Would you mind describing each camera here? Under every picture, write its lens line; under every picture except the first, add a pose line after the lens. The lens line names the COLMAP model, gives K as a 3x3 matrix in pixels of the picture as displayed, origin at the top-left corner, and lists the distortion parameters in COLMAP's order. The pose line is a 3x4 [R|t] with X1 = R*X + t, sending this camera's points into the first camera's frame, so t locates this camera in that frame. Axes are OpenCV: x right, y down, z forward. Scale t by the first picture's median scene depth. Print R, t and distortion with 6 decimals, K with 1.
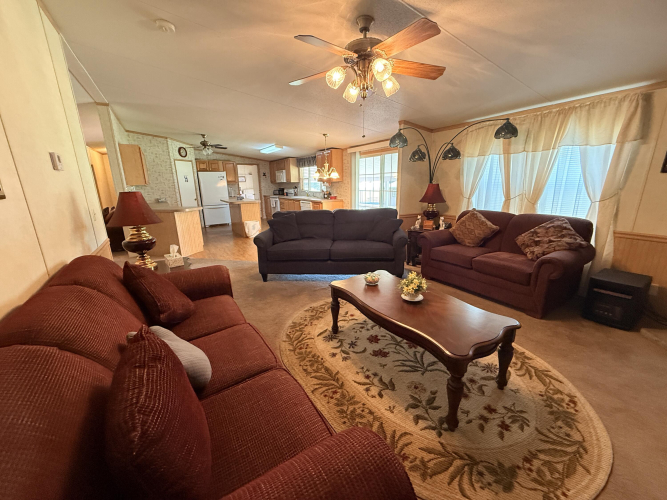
lens RADIAL K [[266.1, 0, 331.5], [0, 266.1, 250.4], [0, 0, 1]] dist [-0.000503, 0.000107]
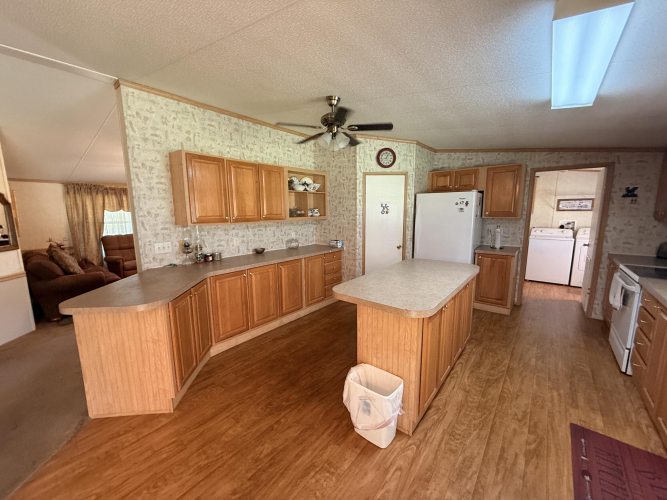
lens RADIAL K [[266.1, 0, 332.8], [0, 266.1, 250.2], [0, 0, 1]] dist [-0.000503, 0.000107]
pose [[0.333029, 0.163024, -0.928717, -0.241017], [-0.231831, 0.968863, 0.086939, -0.652069], [0.913973, 0.186352, 0.360453, 2.270537]]
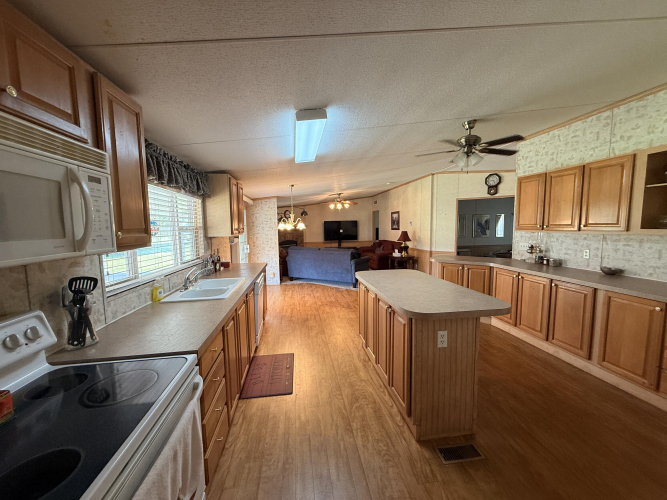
lens RADIAL K [[266.1, 0, 332.3], [0, 266.1, 249.4], [0, 0, 1]] dist [-0.000503, 0.000107]
pose [[-0.916691, -0.001134, 0.399595, -1.124913], [0.131928, 0.943065, 0.305325, -1.009945], [-0.377191, 0.332606, -0.864350, 3.812855]]
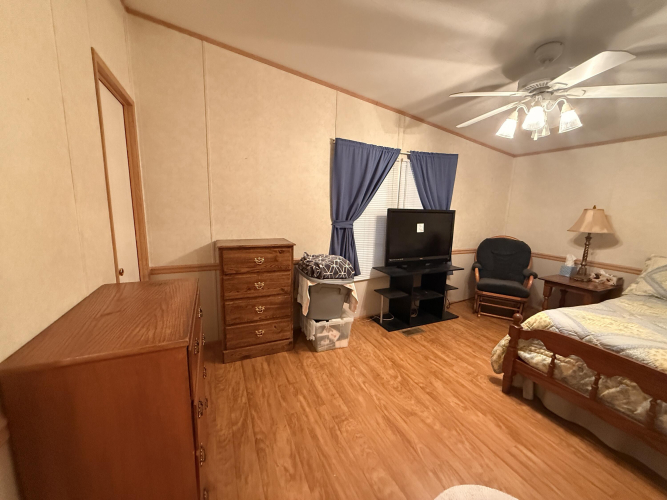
lens RADIAL K [[266.1, 0, 333.8], [0, 266.1, 250.4], [0, 0, 1]] dist [-0.000503, 0.000107]
pose [[0.990574, 0.070467, -0.117459, -0.705186], [-0.079514, 0.994069, -0.074194, -0.475052], [0.111534, 0.082835, 0.990302, 1.880850]]
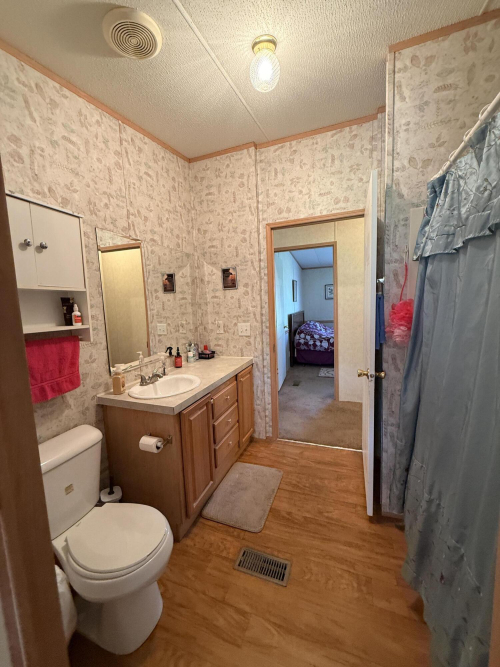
lens RADIAL K [[266.1, 0, 248.2], [0, 266.1, 332.0], [0, 0, 1]] dist [-0.000503, 0.000107]
pose [[-0.785322, 0.122972, -0.606751, -0.317323], [-0.099066, 0.942482, 0.319238, -0.695322], [0.611110, 0.310813, -0.727970, 2.667190]]
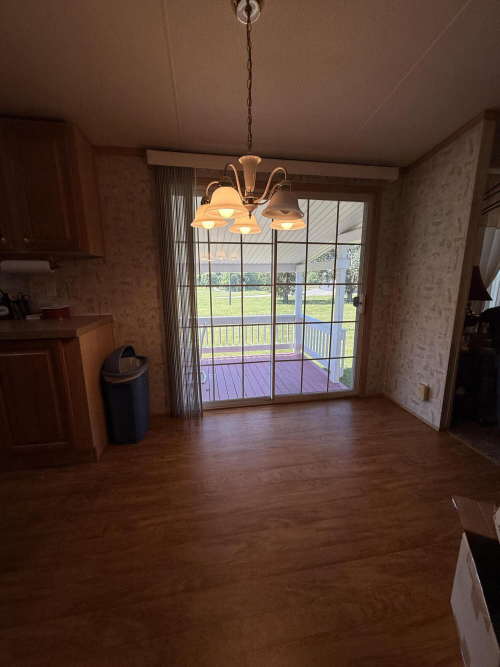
lens RADIAL K [[266.1, 0, 252.5], [0, 266.1, 332.6], [0, 0, 1]] dist [-0.000503, 0.000107]
pose [[0.366808, -0.169065, 0.914805, -1.187004], [0.229005, 0.969498, 0.087349, -0.473686], [-0.901670, 0.177455, 0.394337, 2.169388]]
